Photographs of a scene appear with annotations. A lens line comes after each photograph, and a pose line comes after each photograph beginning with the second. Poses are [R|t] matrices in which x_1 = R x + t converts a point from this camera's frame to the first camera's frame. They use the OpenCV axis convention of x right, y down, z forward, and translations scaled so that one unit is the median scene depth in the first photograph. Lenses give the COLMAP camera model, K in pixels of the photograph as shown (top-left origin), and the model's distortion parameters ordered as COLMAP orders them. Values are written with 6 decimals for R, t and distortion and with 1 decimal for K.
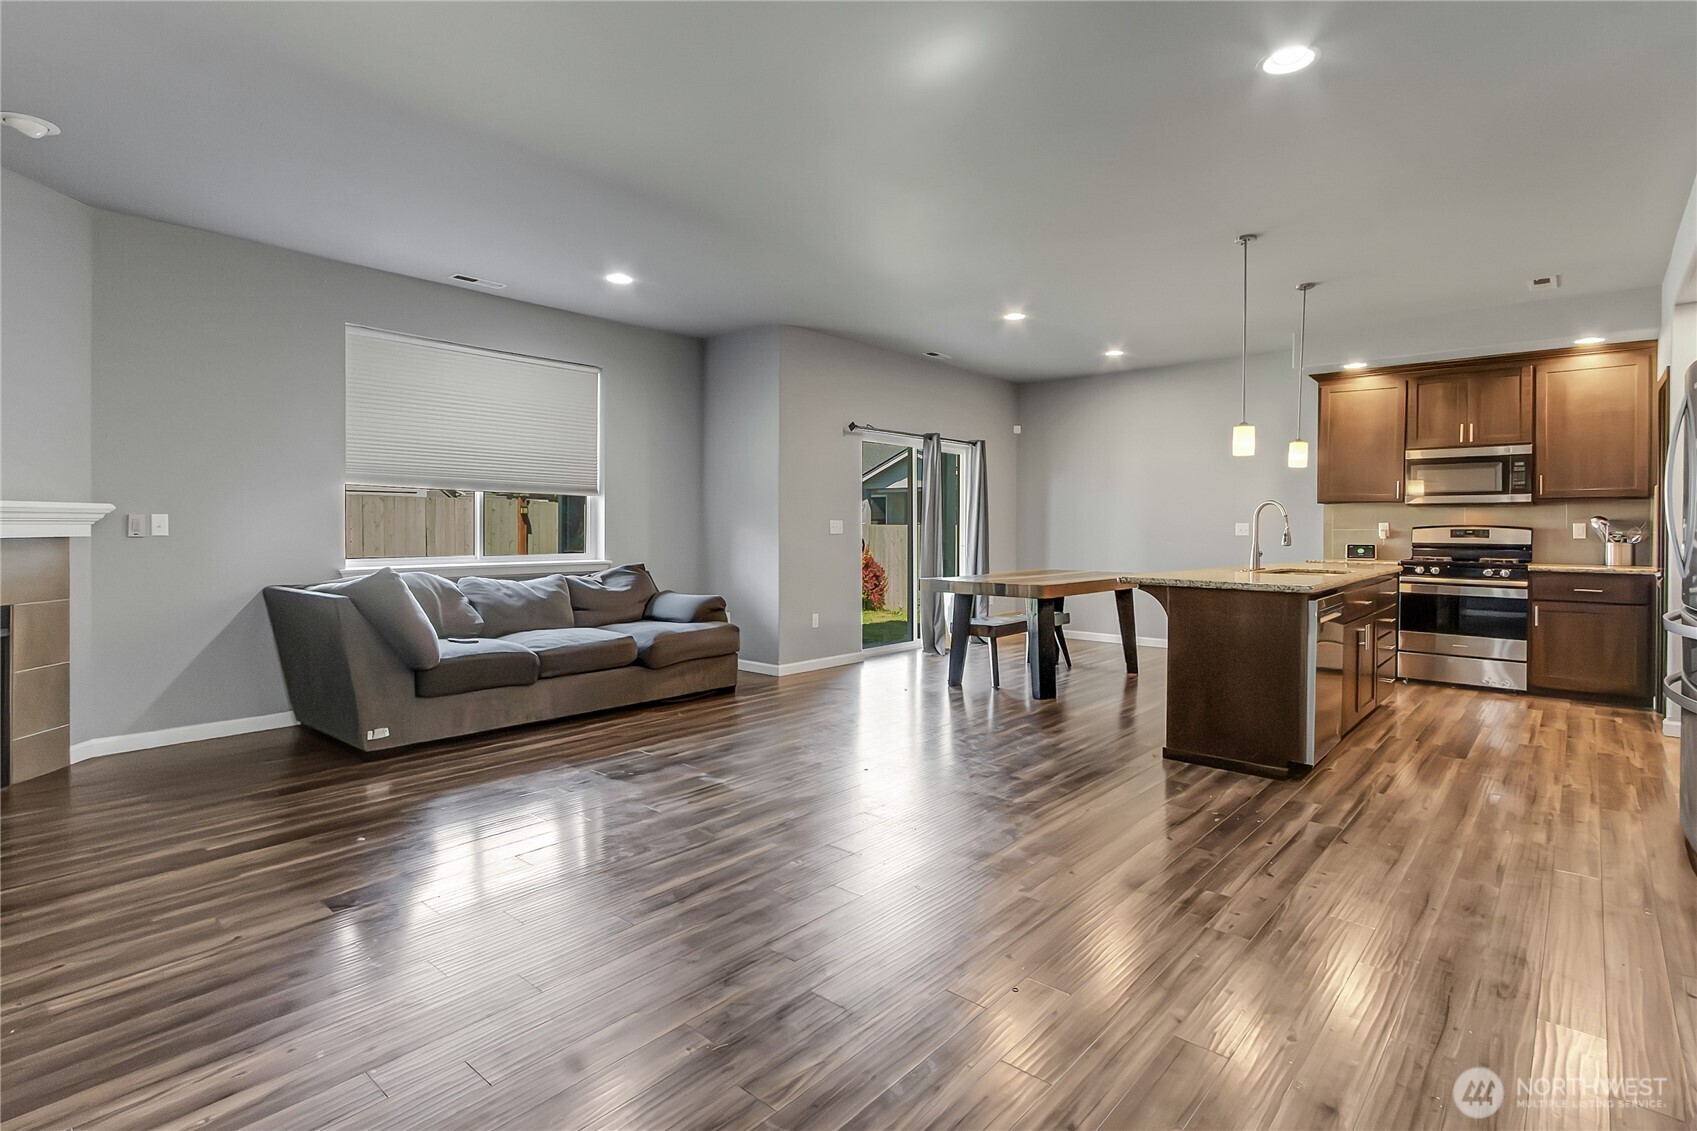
lens RADIAL K [[833.1, 0, 825.6], [0, 833.1, 526.3], [0, 0, 1]] dist [0.008028, 0.001894]
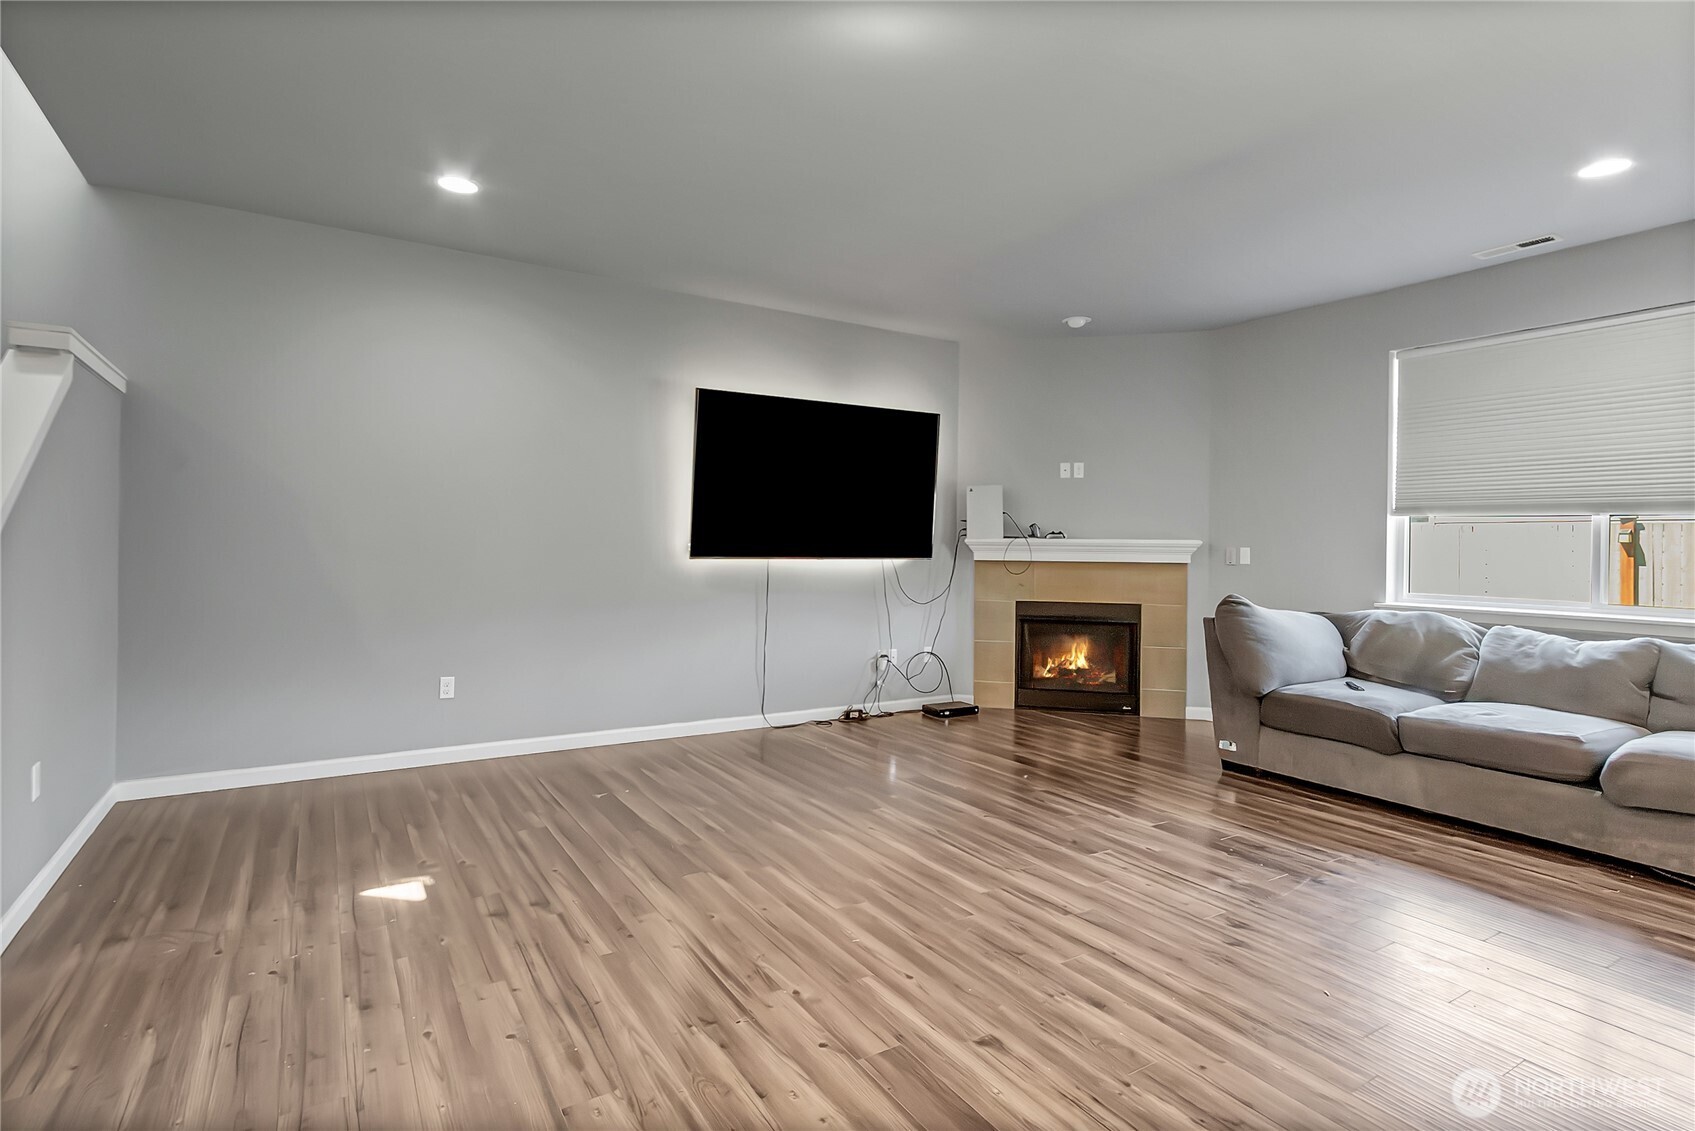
lens RADIAL K [[825.8, 0, 849.4], [0, 825.8, 540.3], [0, 0, 1]] dist [0.007011, 0.000026]
pose [[-0.262779, -0.017655, -0.964694, 0.640711], [-0.017483, 0.999756, -0.013534, 0.002374], [0.964698, 0.013309, -0.263024, 0.797250]]
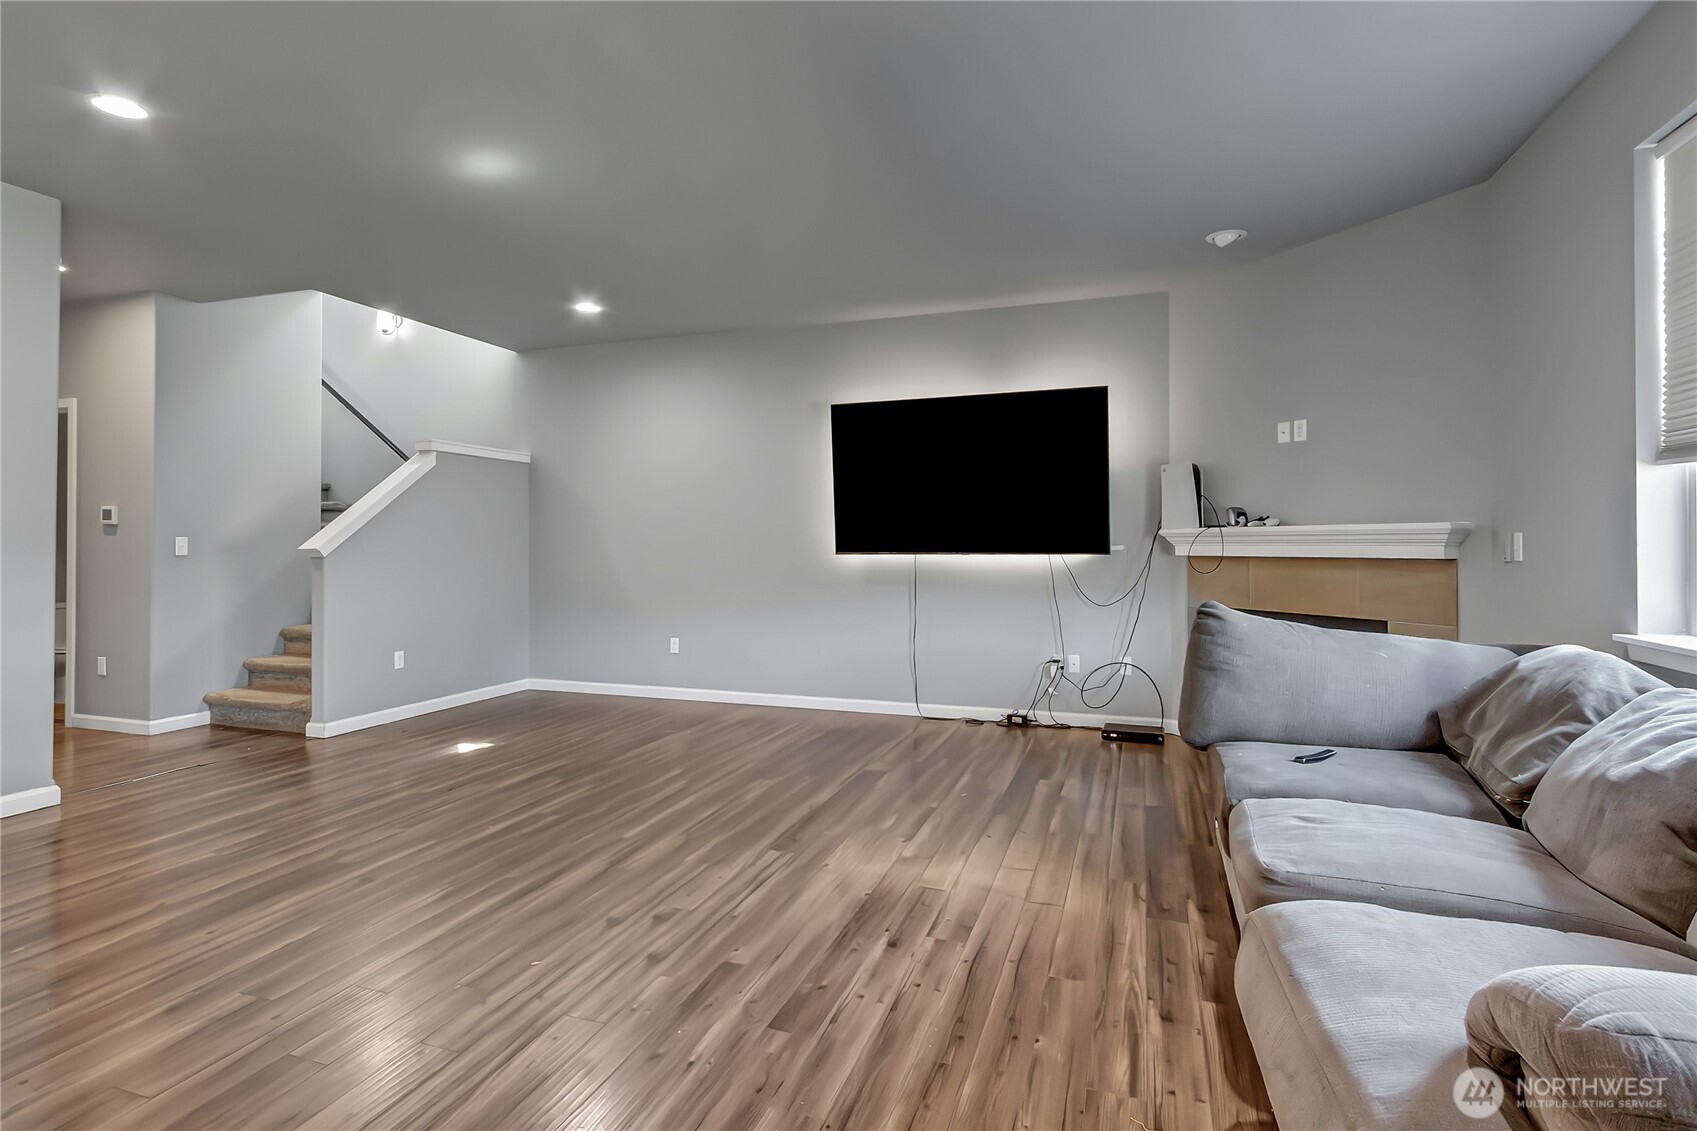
lens RADIAL K [[833.1, 0, 825.6], [0, 833.1, 526.3], [0, 0, 1]] dist [0.008028, 0.001894]
pose [[-0.913918, -0.012953, -0.405692, 0.105217], [-0.005190, 0.999782, -0.020230, -0.001319], [0.405865, -0.016383, -0.913786, 1.536947]]
